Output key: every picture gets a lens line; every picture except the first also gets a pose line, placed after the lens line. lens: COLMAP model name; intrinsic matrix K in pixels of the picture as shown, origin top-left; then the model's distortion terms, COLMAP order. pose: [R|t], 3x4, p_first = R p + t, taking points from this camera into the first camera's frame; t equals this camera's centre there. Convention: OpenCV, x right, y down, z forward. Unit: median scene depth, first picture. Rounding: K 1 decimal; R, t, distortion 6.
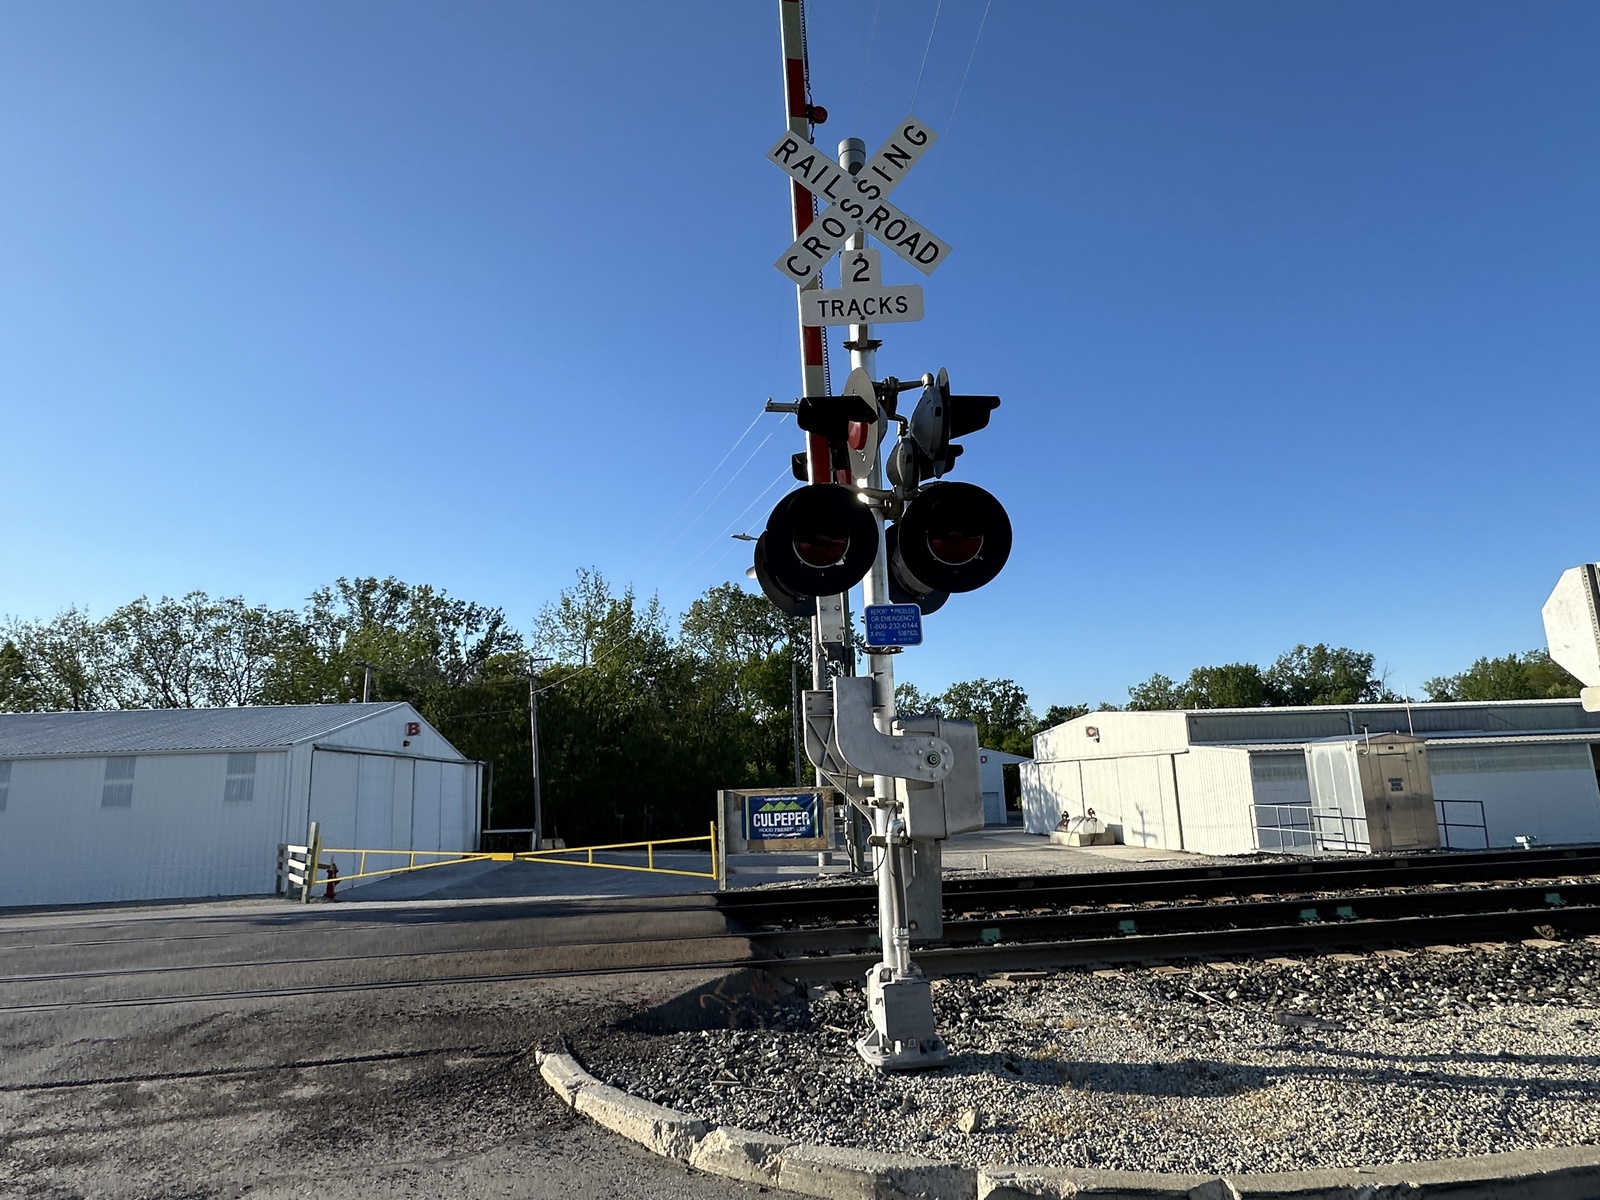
lens RADIAL K [[940.5, 0, 800.0], [0, 940.5, 600.0], [0, 0, 1]] dist [-0.000599, 0.000644]
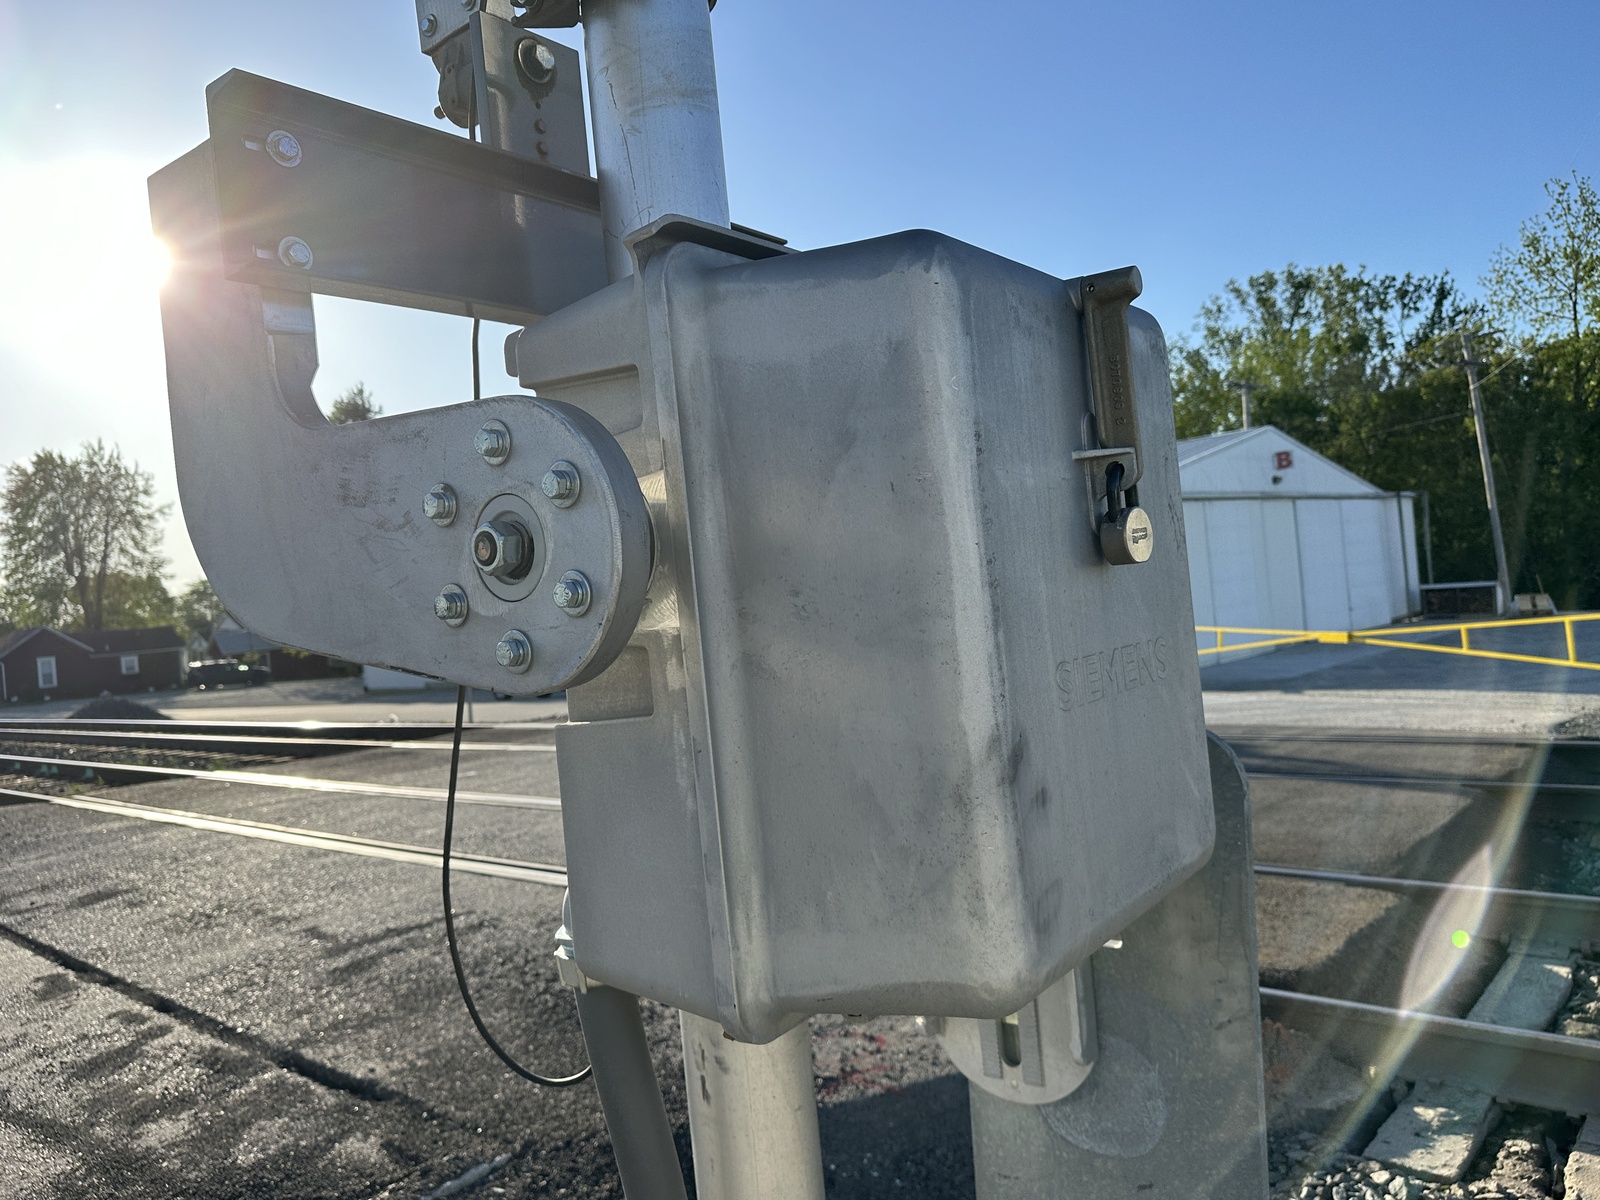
lens RADIAL K [[1159.0, 0, 797.1], [0, 1159.0, 597.1], [0, 0, 1]] dist [-0.004828, -0.004817]
pose [[0.653137, -0.020636, -0.756958, 0.054193], [0.210089, 0.965324, 0.154958, 0.028580], [0.727513, -0.260237, 0.634824, 0.161333]]
